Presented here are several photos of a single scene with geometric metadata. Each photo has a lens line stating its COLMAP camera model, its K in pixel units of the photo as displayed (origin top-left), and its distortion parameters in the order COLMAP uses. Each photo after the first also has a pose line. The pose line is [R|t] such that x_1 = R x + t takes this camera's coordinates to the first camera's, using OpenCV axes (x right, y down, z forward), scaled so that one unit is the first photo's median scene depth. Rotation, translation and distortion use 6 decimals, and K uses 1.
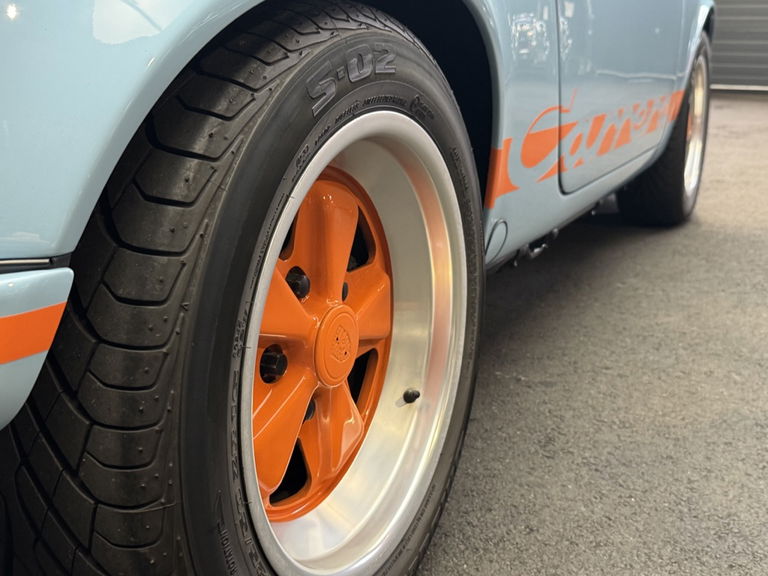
lens RADIAL K [[837.0, 0, 384.0], [0, 837.0, 288.0], [0, 0, 1]] dist [0.191730, -0.422228]
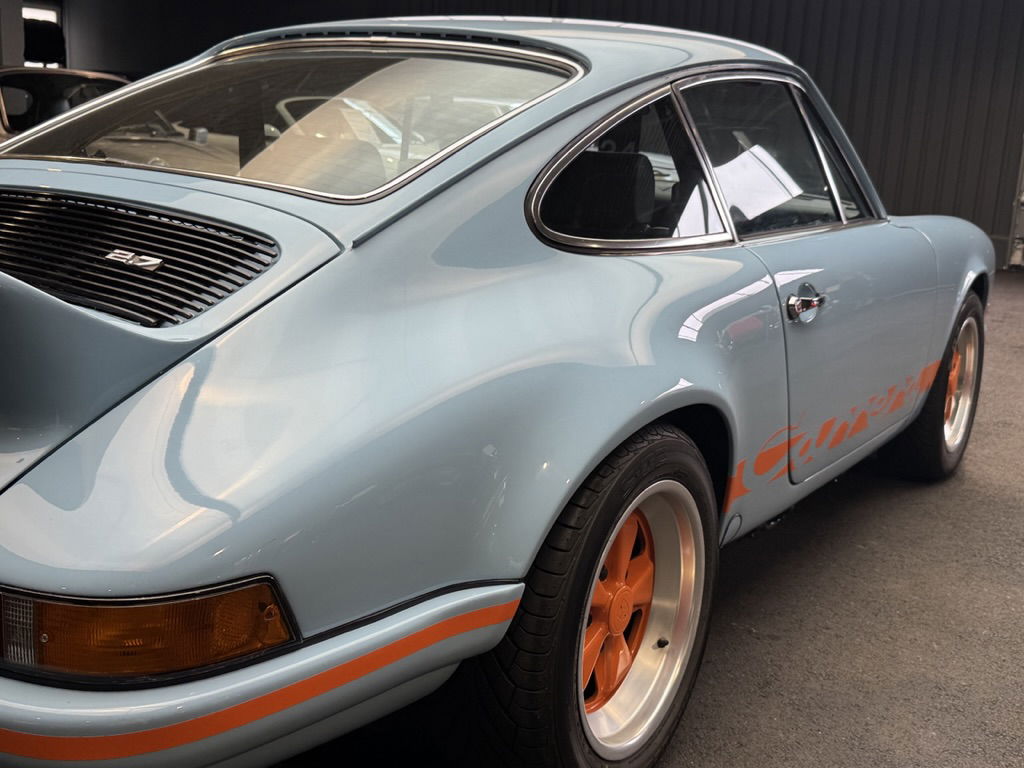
lens RADIAL K [[1116.0, 0, 512.0], [0, 1116.0, 384.0], [0, 0, 1]] dist [0.191730, -0.422228]
pose [[0.992124, 0.069279, -0.104354, -0.042598], [-0.075871, 0.995276, -0.060579, -0.143577], [0.099664, 0.068019, 0.992694, -0.804036]]
